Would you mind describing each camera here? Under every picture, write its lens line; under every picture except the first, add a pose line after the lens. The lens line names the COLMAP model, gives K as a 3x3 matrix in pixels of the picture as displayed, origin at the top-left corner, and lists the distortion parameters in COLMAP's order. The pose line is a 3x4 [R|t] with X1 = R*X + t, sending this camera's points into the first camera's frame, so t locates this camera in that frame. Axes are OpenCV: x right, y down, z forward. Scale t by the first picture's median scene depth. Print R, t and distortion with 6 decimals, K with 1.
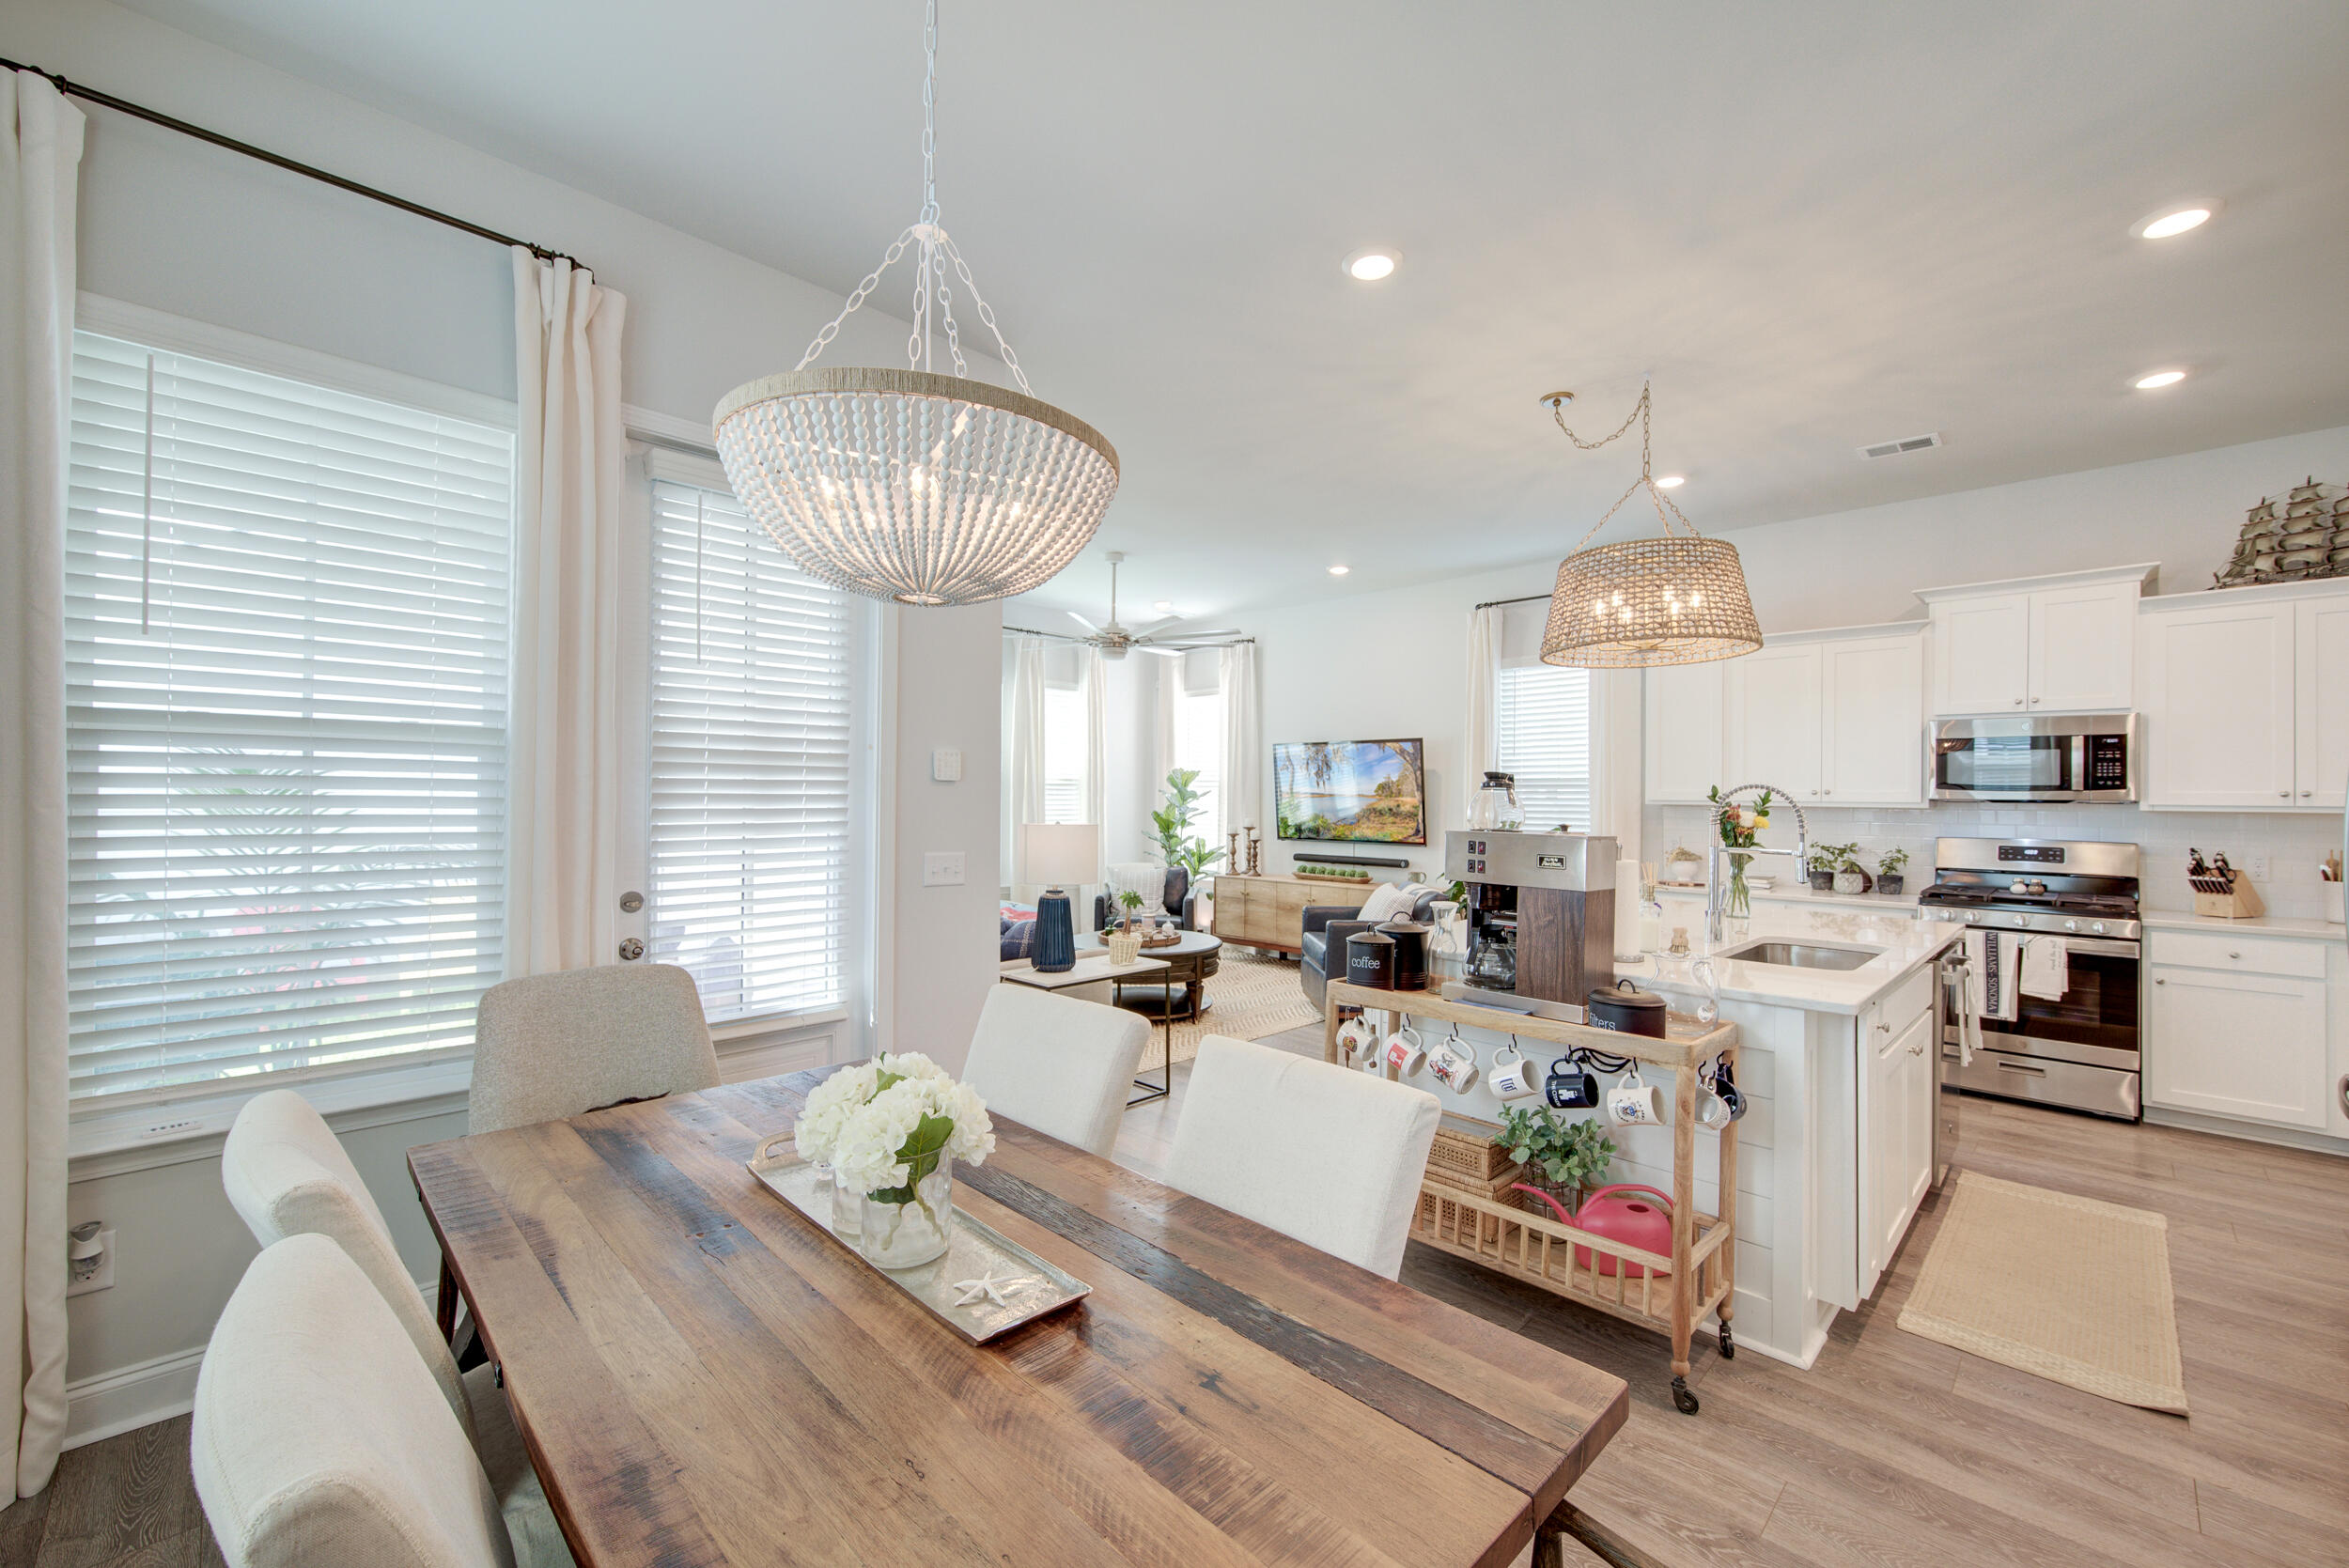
lens RADIAL K [[941.6, 0, 1173.6], [0, 941.6, 785.3], [0, 0, 1]] dist [-0.000149, -0.000002]
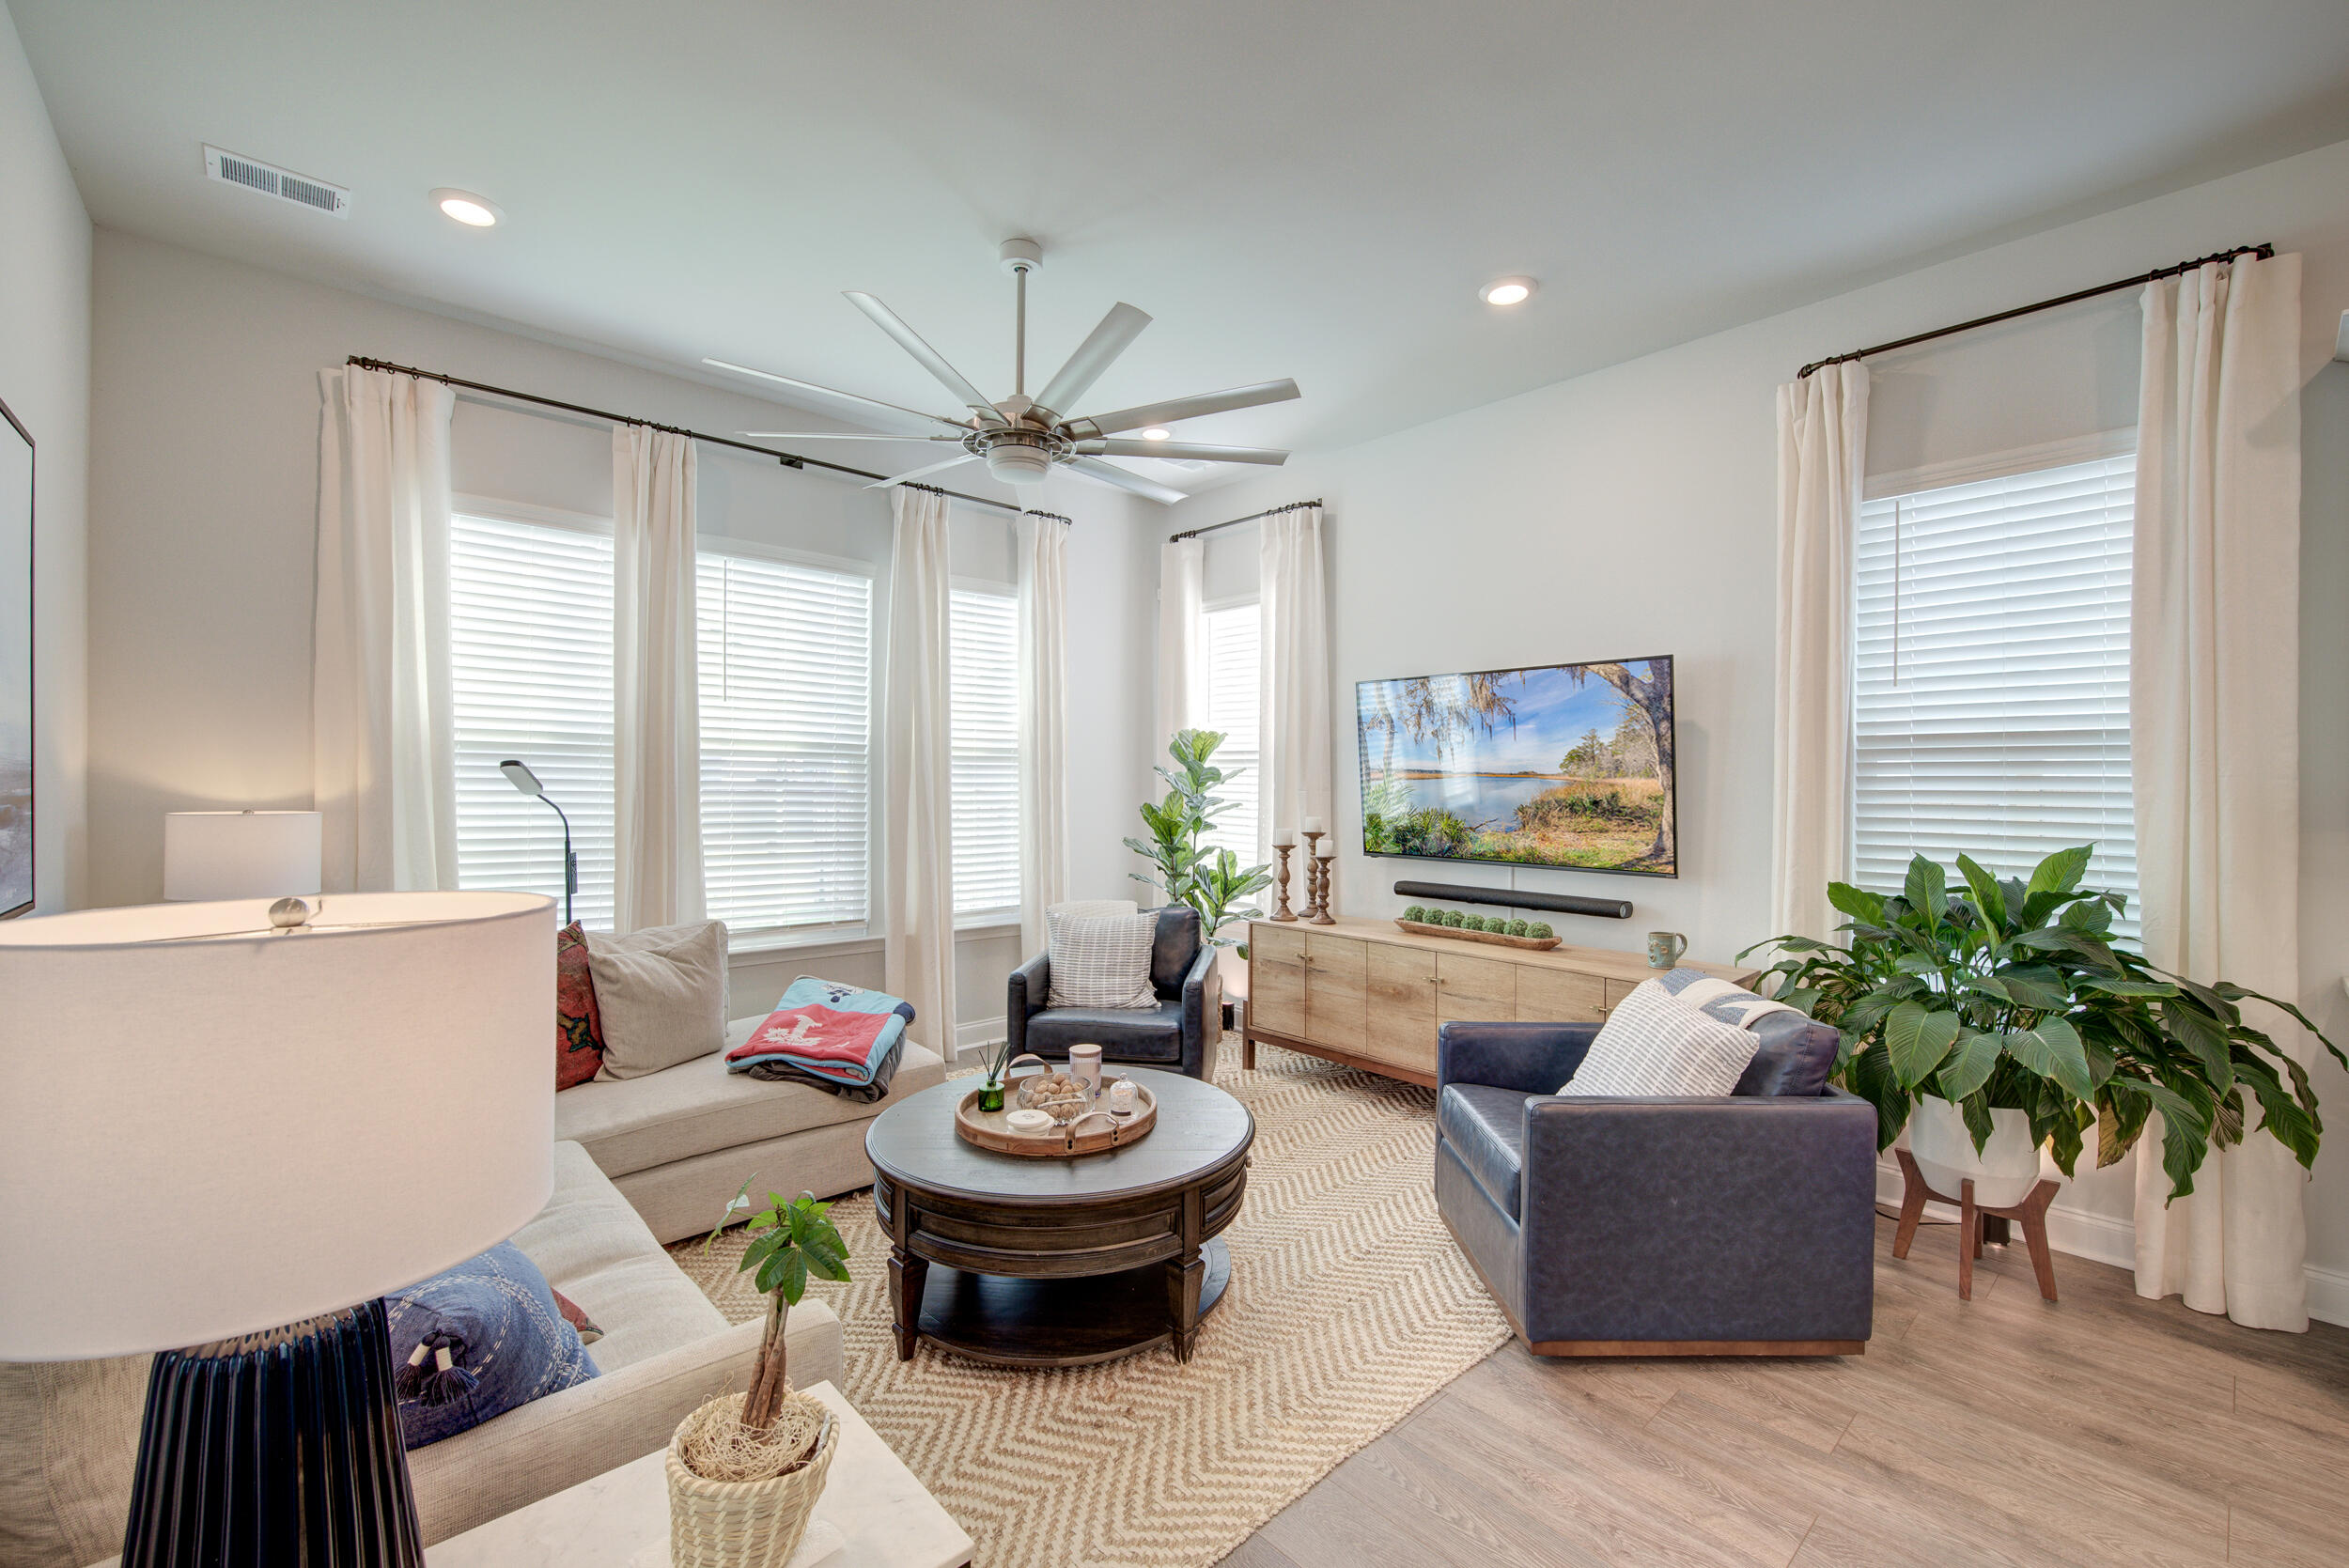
lens RADIAL K [[986.1, 0, 1177.4], [0, 986.1, 792.7], [0, 0, 1]] dist [0.002907, 0.000157]
pose [[0.998769, -0.003649, -0.049478, 0.029376], [0.004915, 0.999663, 0.025497, 0.005583], [0.049368, -0.025709, 0.998450, 0.420093]]
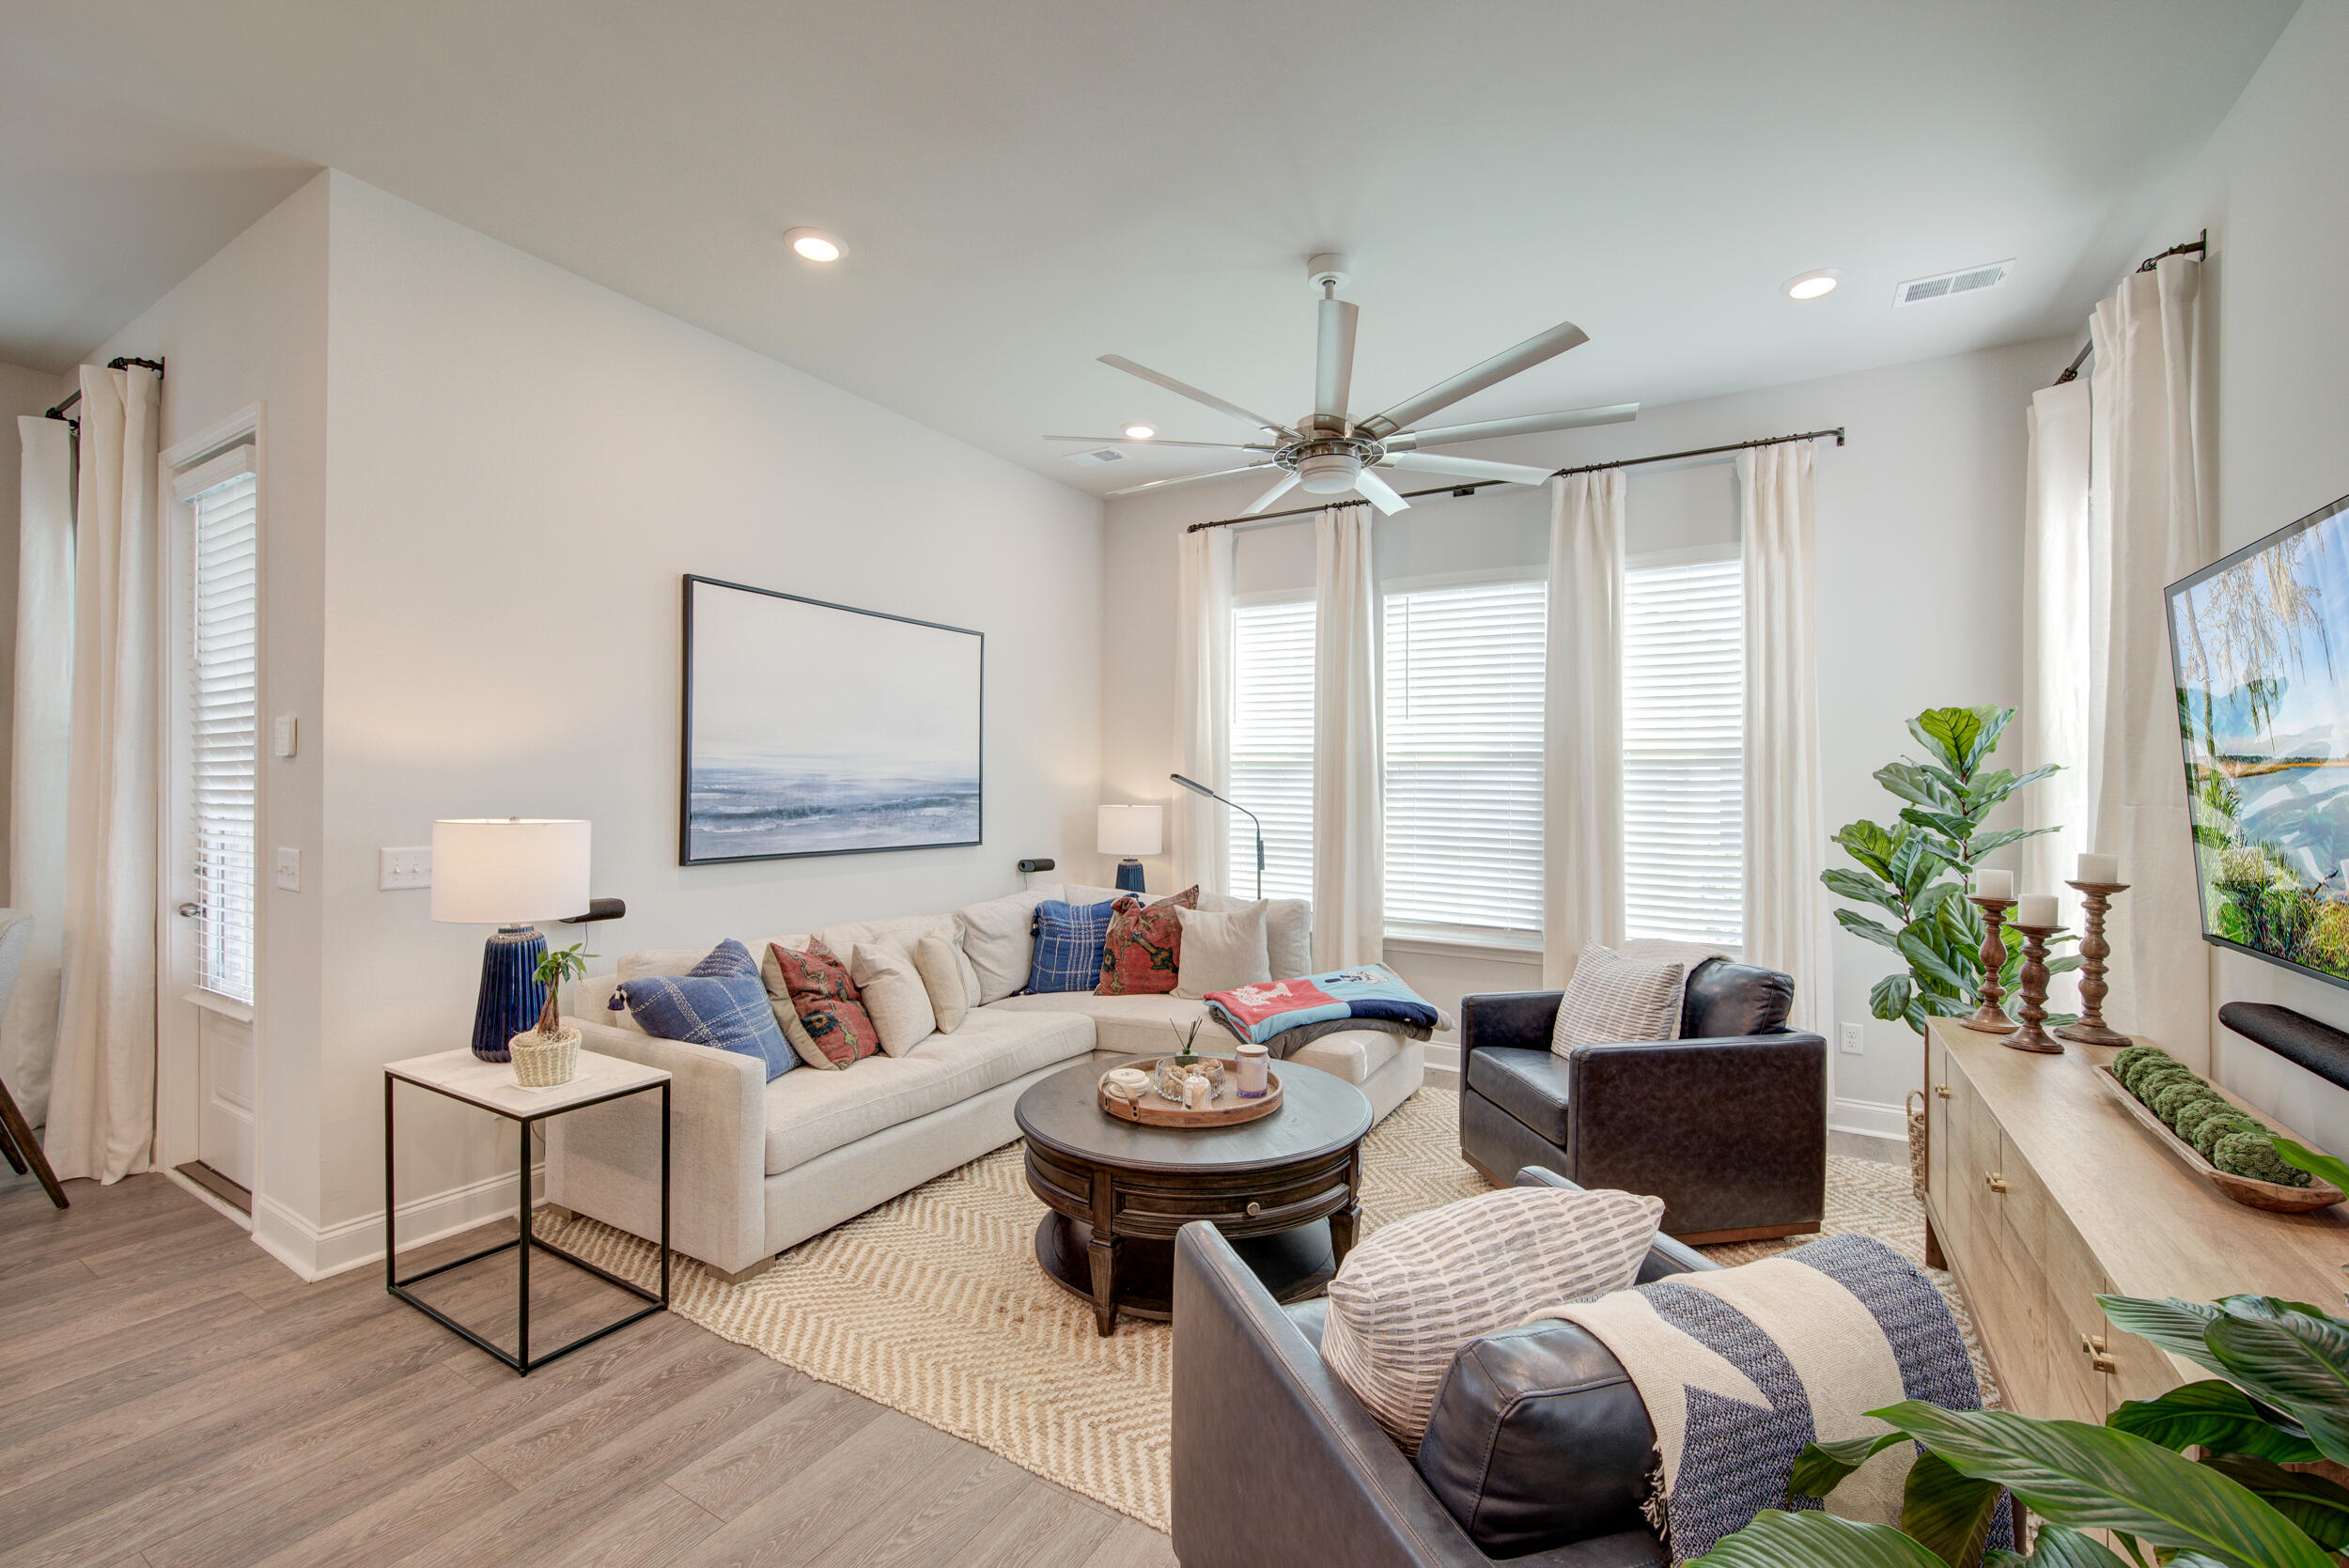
lens RADIAL K [[986.1, 0, 1184.2], [0, 986.1, 782.7], [0, 0, 1]] dist [0.002907, 0.000157]
pose [[0.244100, -0.012872, -0.969665, 0.309013], [0.007293, 0.999908, -0.011437, 0.013757], [0.969723, -0.004280, 0.244171, 0.650887]]
